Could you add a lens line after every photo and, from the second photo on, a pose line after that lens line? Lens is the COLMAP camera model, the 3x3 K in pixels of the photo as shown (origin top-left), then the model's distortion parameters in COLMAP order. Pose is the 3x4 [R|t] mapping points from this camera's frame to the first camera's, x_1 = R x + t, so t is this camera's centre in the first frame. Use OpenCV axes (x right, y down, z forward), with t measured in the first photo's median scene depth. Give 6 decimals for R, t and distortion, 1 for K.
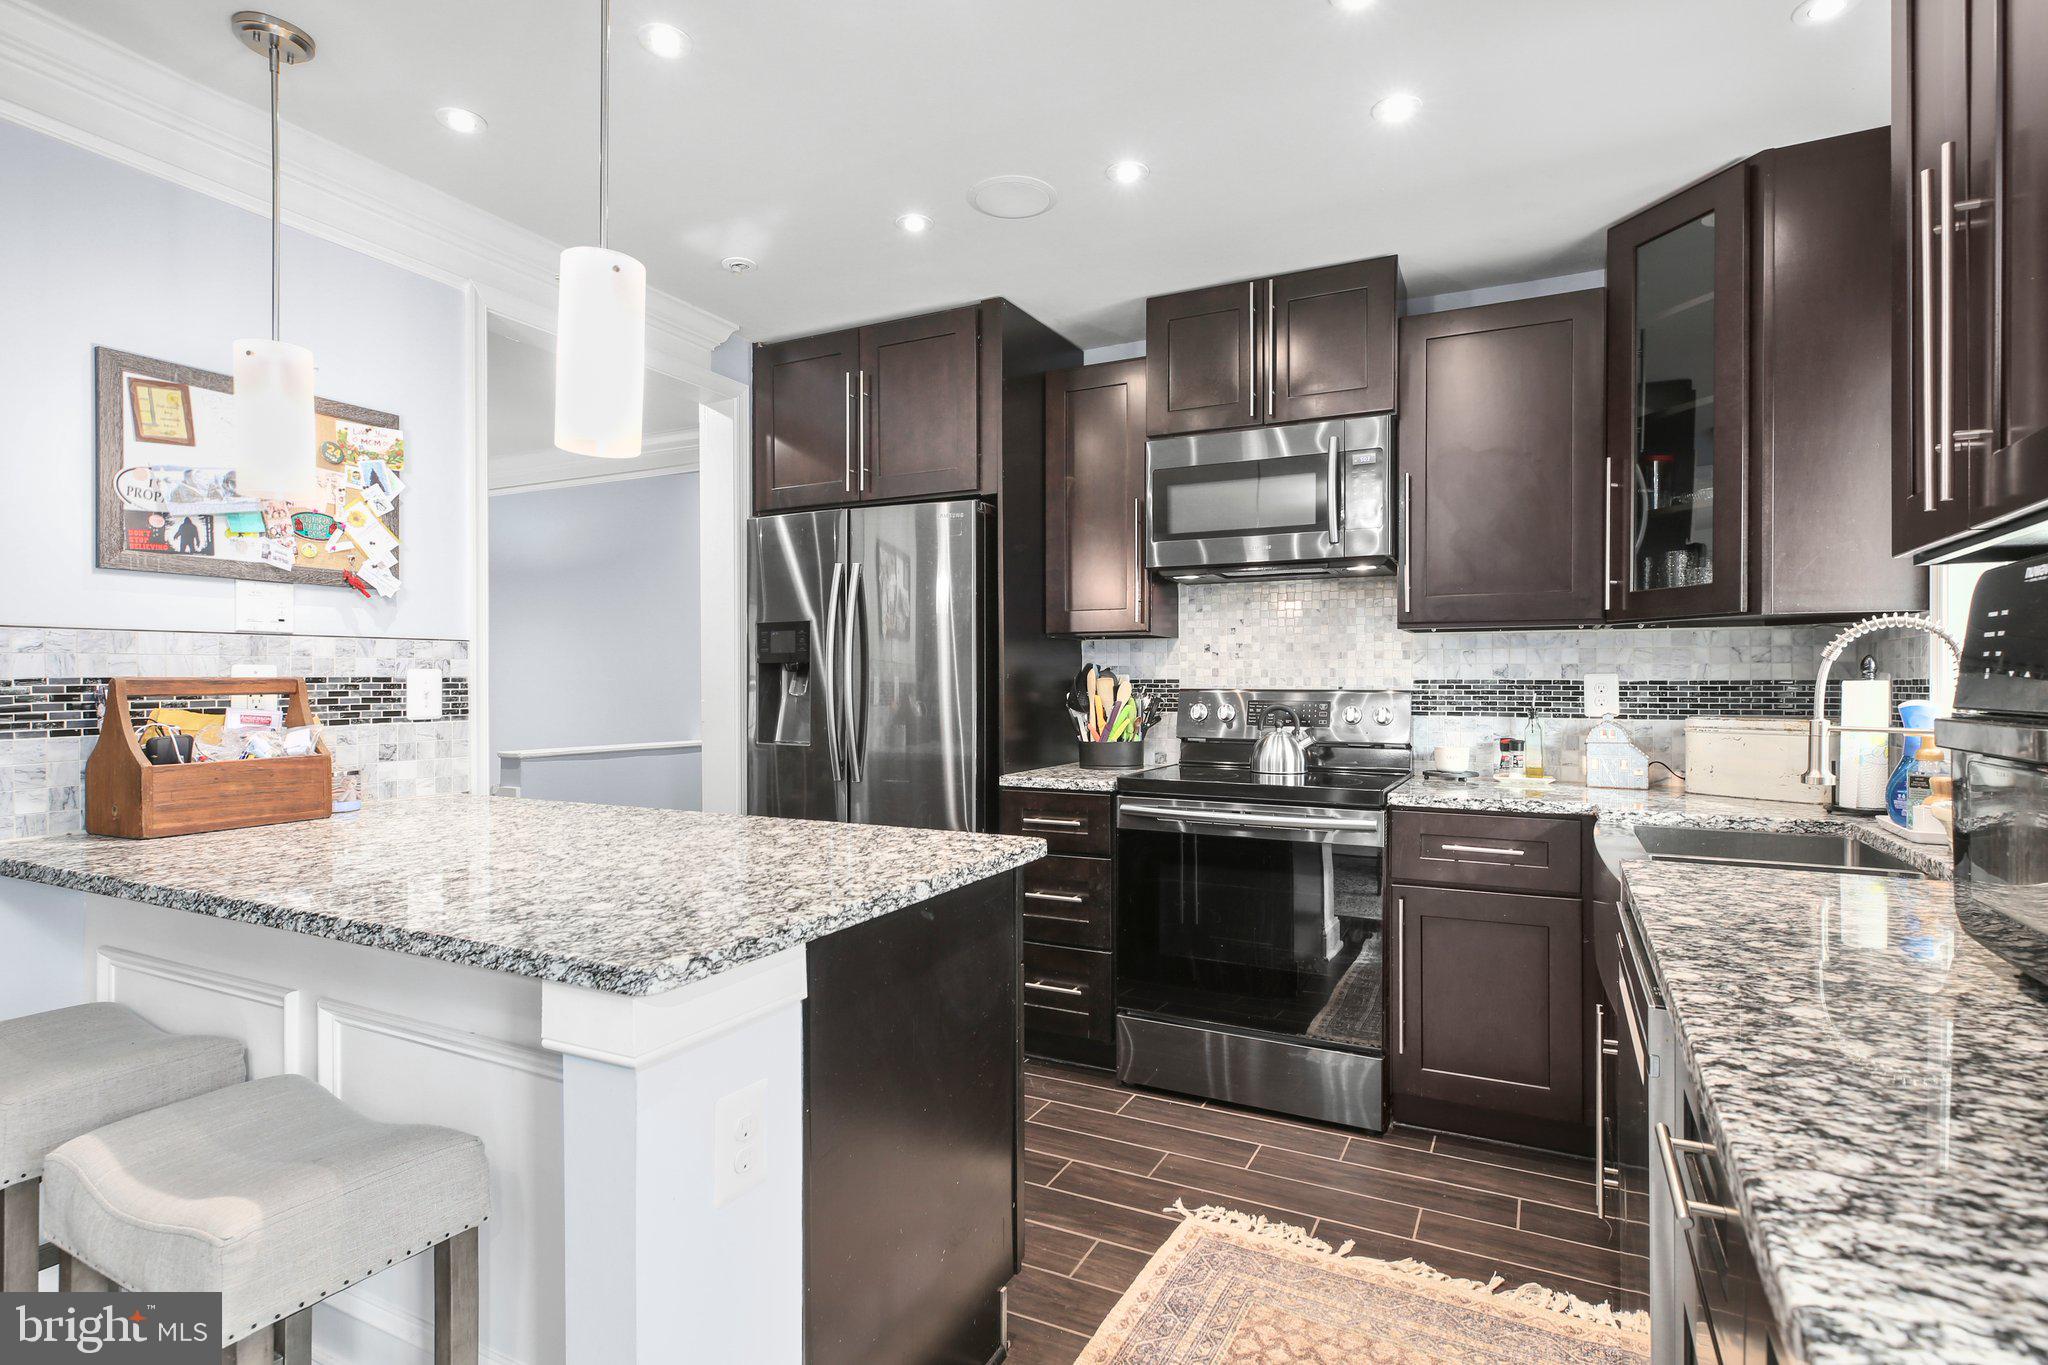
lens RADIAL K [[1028.7, 0, 1021.7], [0, 1028.7, 683.0], [0, 0, 1]] dist [0.002289, 0.000124]
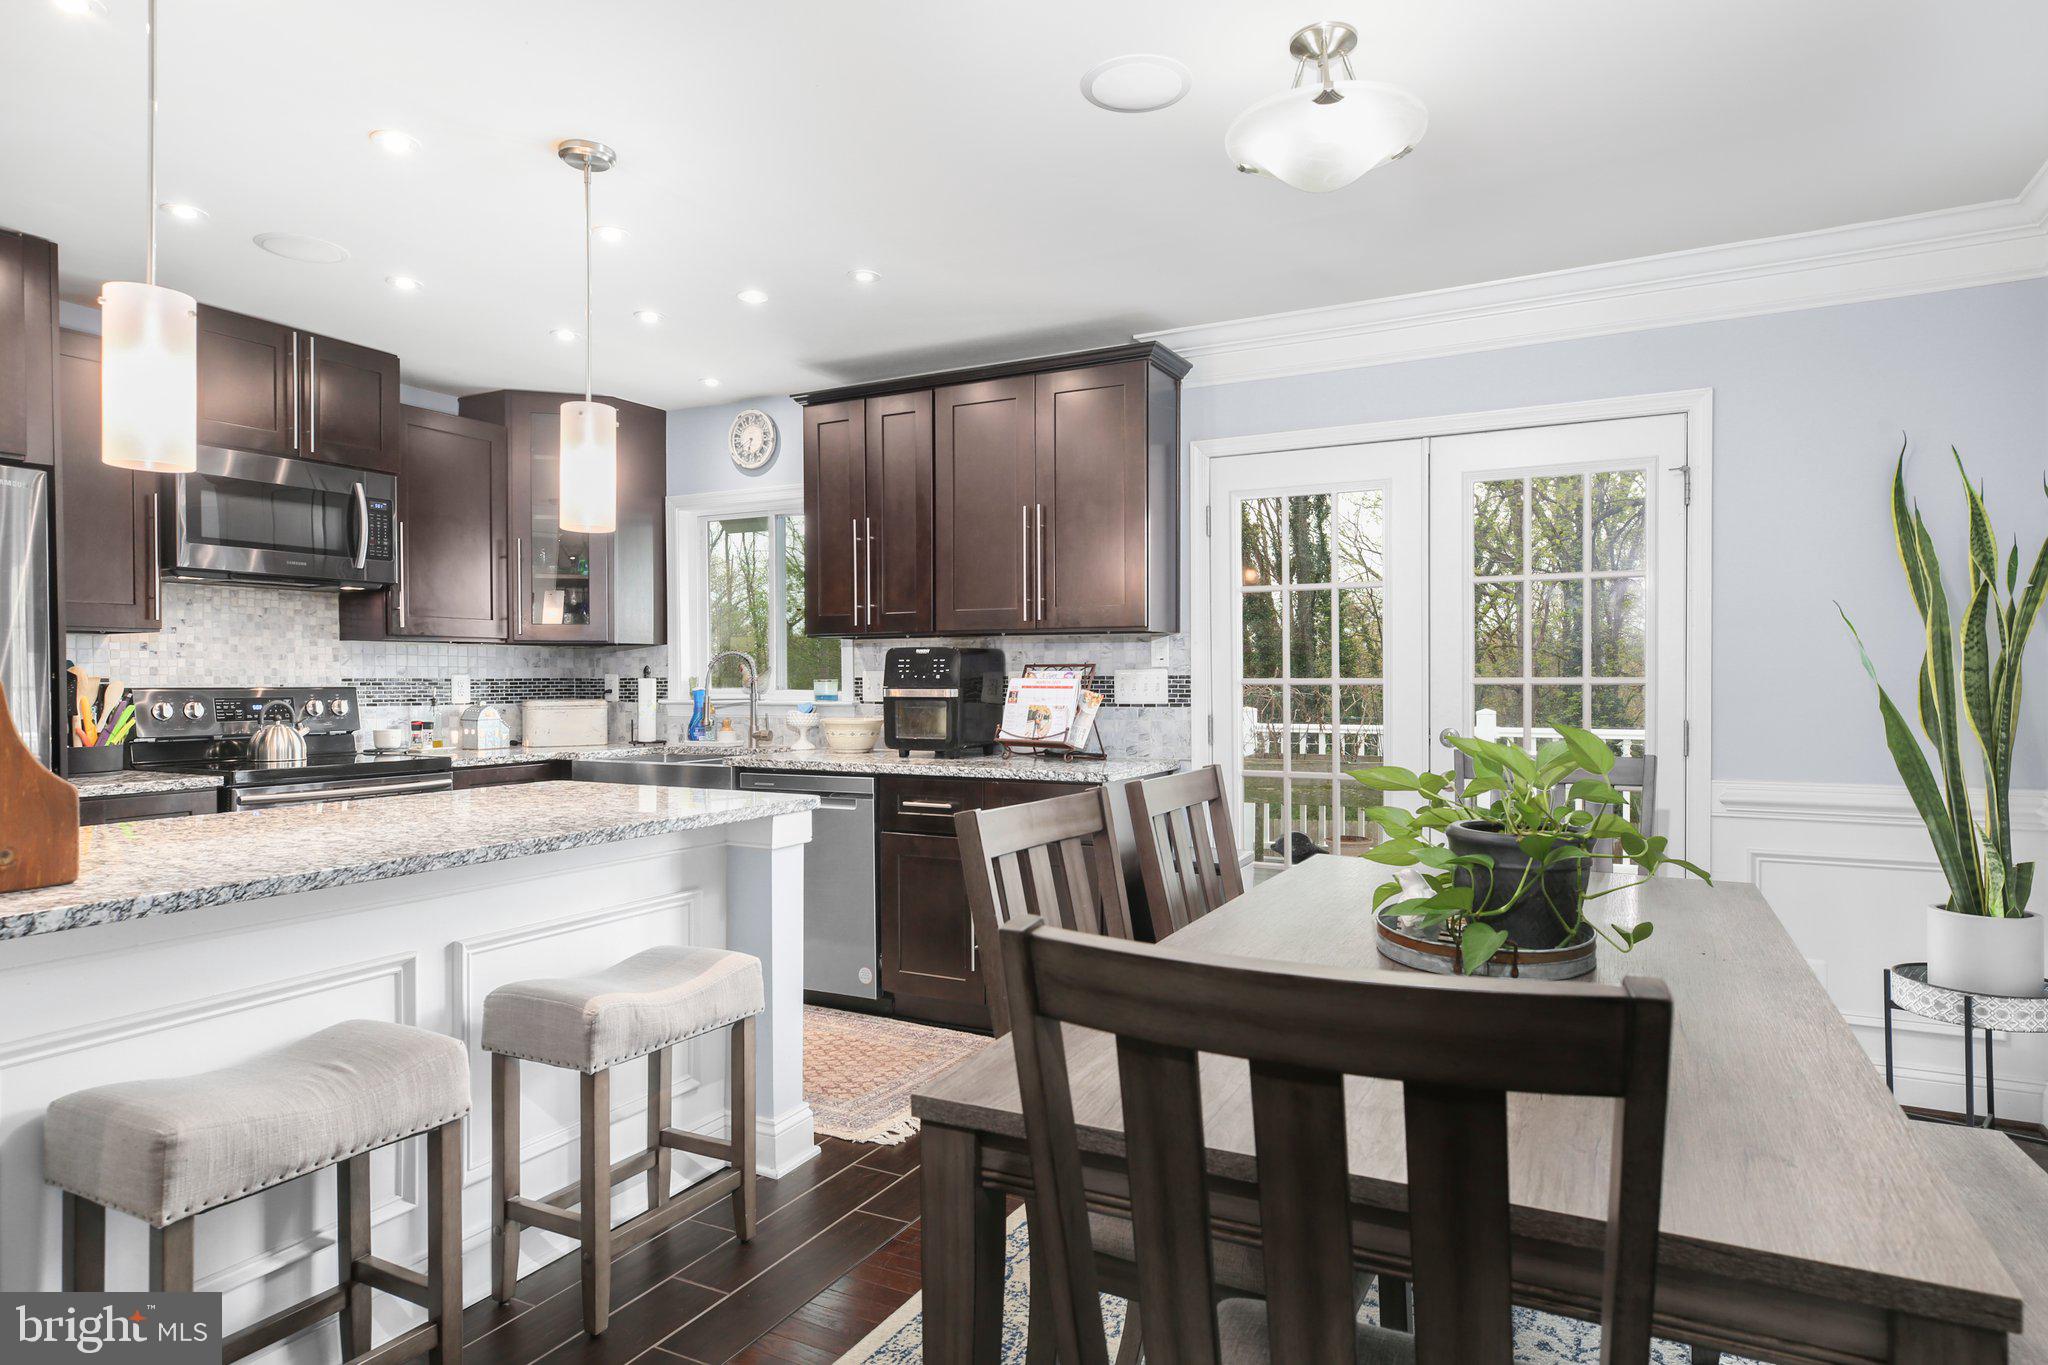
lens RADIAL K [[1169.1, 0, 1023.5], [0, 1169.1, 679.3], [0, 0, 1]] dist [0.015870, -0.000528]
pose [[0.004712, -0.001907, 0.999987, -0.998974], [0.004458, 0.999988, 0.001886, -0.000837], [-0.999979, 0.004449, 0.004721, 0.169298]]
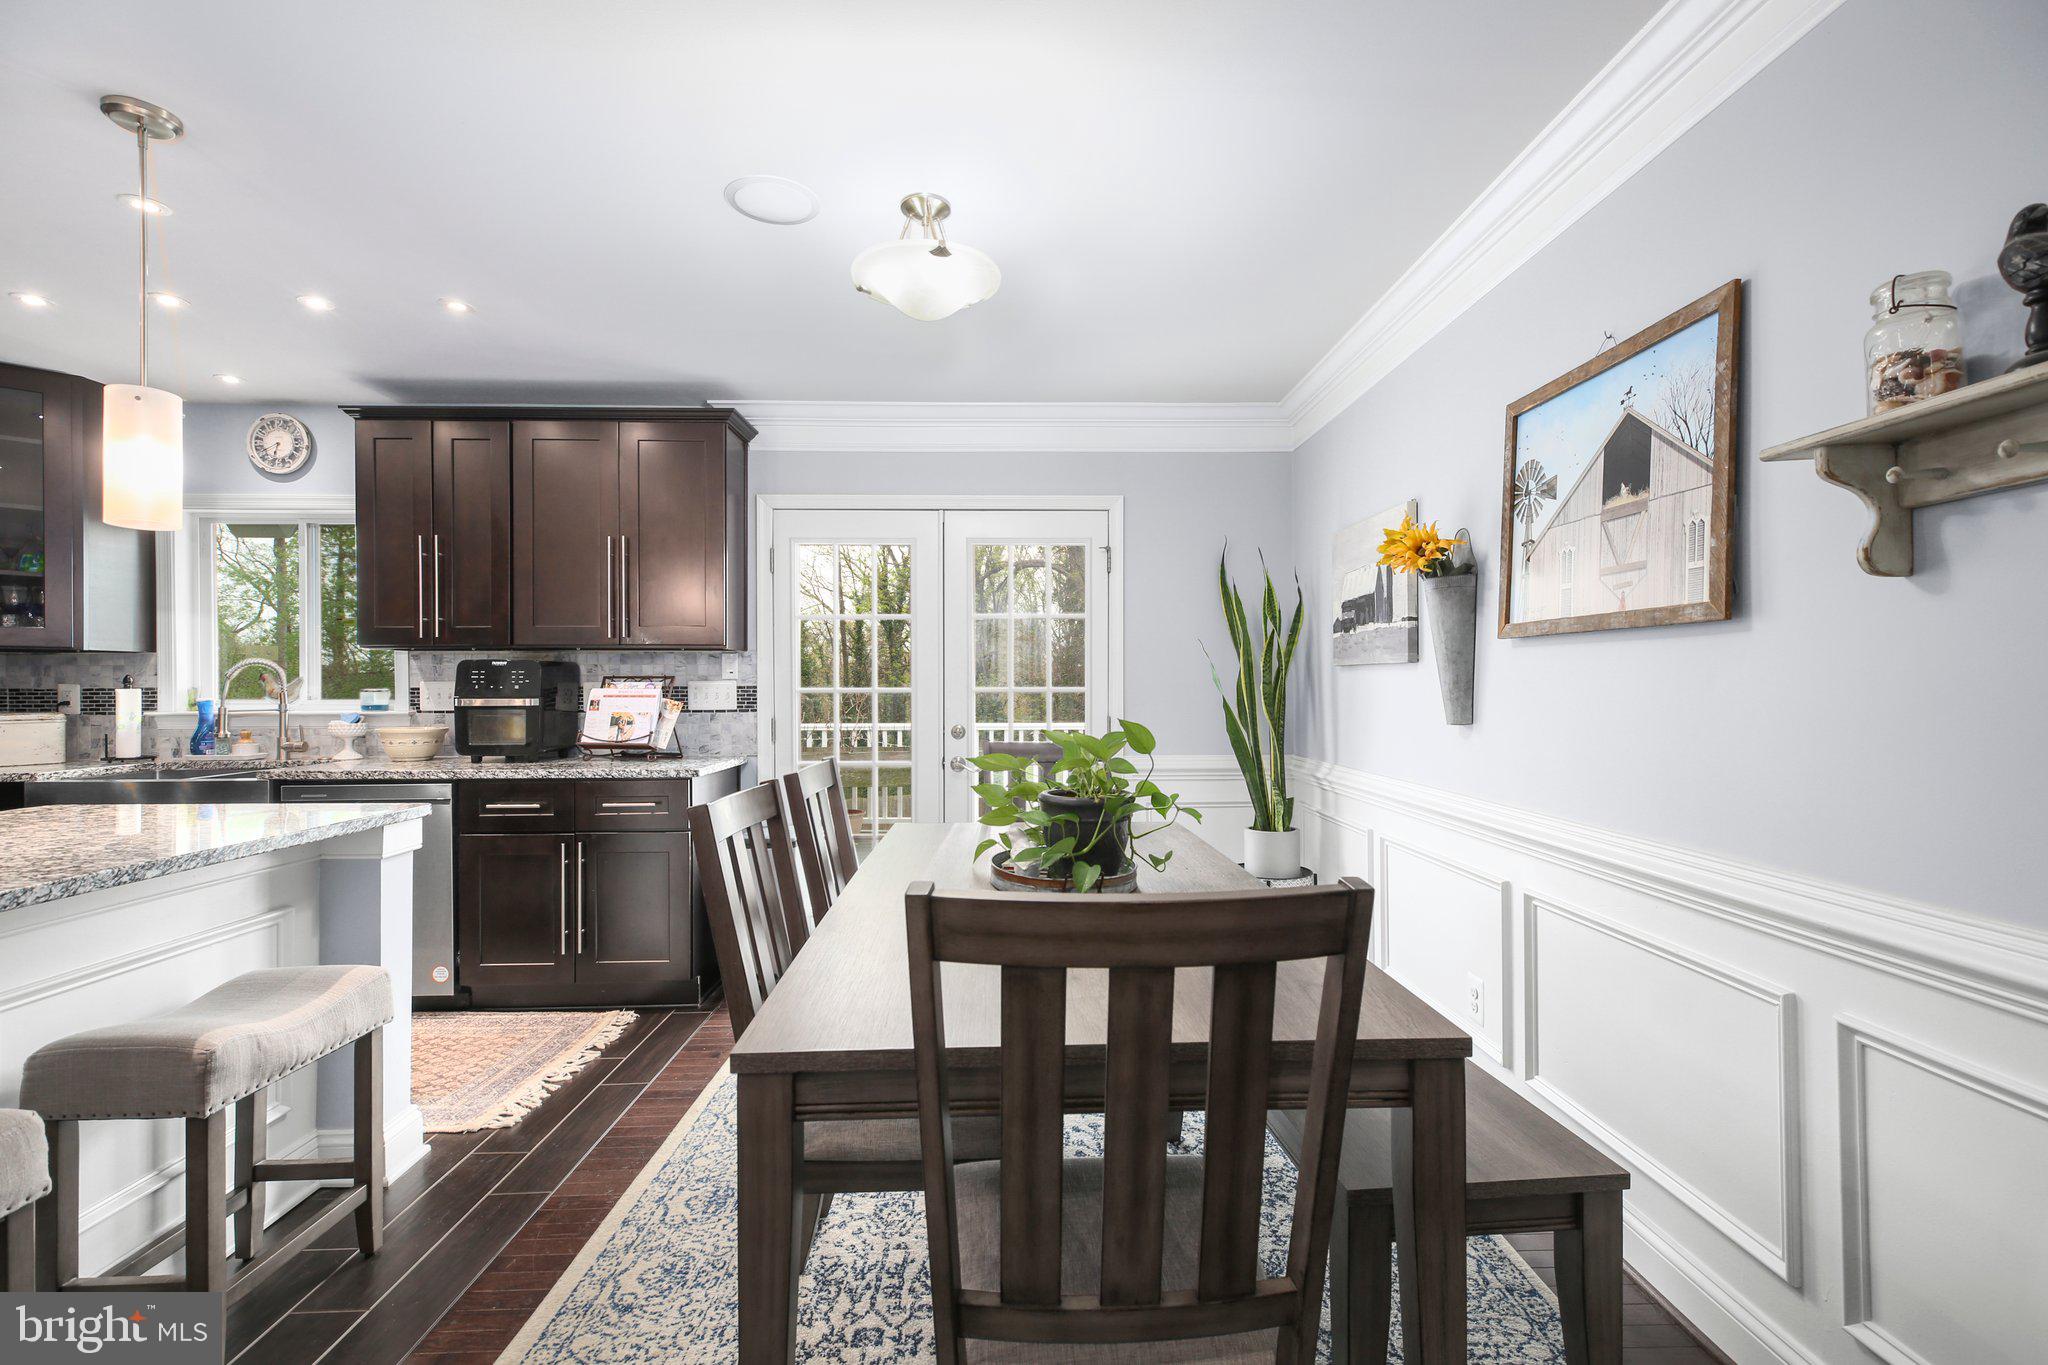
lens RADIAL K [[926.8, 0, 1029.6], [0, 926.8, 681.8], [0, 0, 1]] dist [0.014161, -0.002061]
pose [[-0.483723, 0.004566, 0.875209, -0.976354], [0.003712, 0.999988, -0.003166, -0.002195], [-0.875213, 0.001717, -0.483734, 0.273973]]
